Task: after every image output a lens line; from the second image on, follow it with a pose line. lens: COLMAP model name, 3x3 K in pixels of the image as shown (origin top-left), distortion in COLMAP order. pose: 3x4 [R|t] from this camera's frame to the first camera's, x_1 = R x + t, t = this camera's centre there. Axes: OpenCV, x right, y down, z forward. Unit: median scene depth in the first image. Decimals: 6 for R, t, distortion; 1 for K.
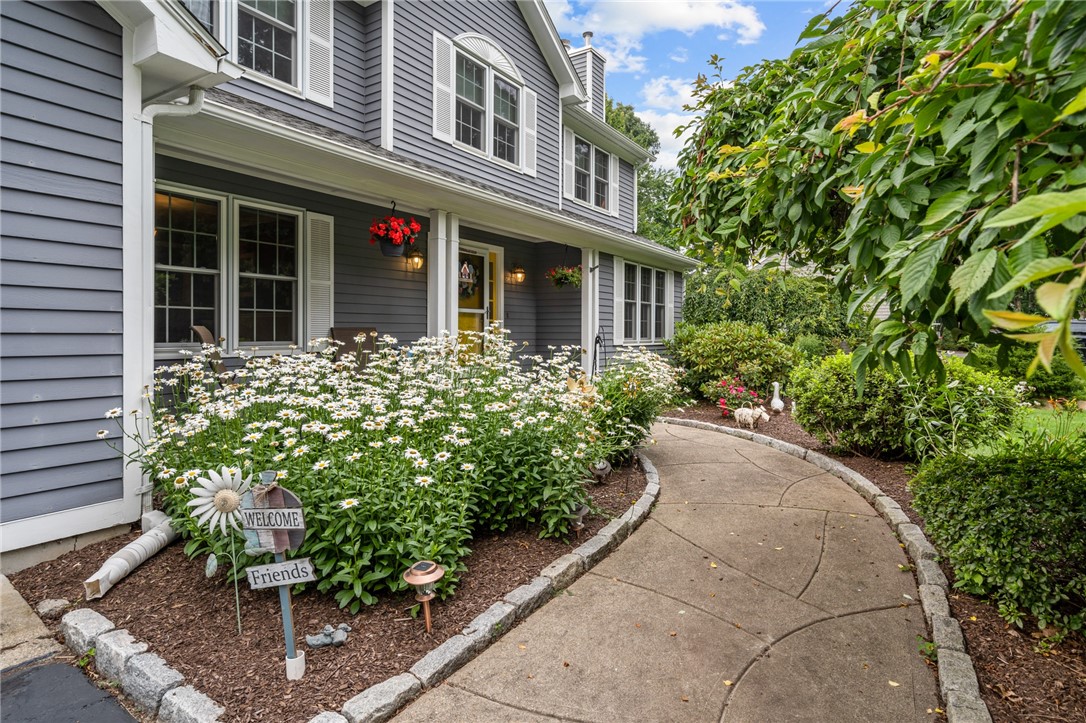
lens RADIAL K [[583.8, 0, 543.5], [0, 583.8, 334.5], [0, 0, 1]] dist [-0.104944, 0.079740]
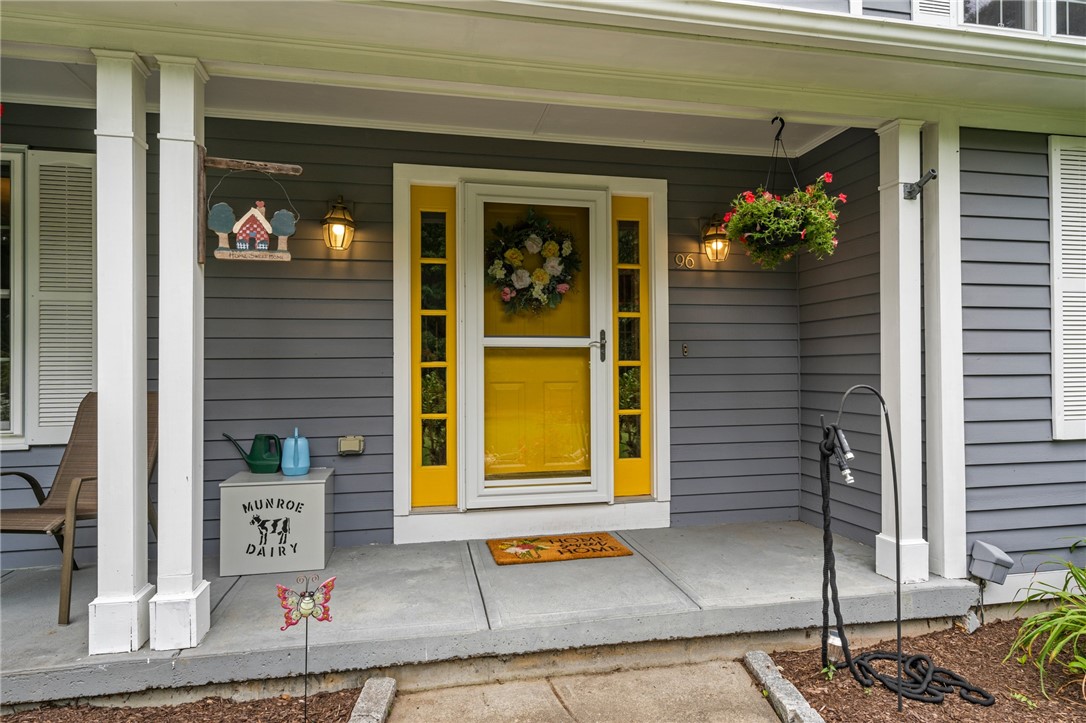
lens RADIAL K [[594.6, 0, 543.0], [0, 594.6, 361.5], [0, 0, 1]] dist [-0.001174, -0.000208]
pose [[0.691964, -0.013321, -0.721809, 0.170804], [0.001203, 0.999850, -0.017298, -0.016949], [0.721931, 0.011101, 0.691876, 0.649303]]
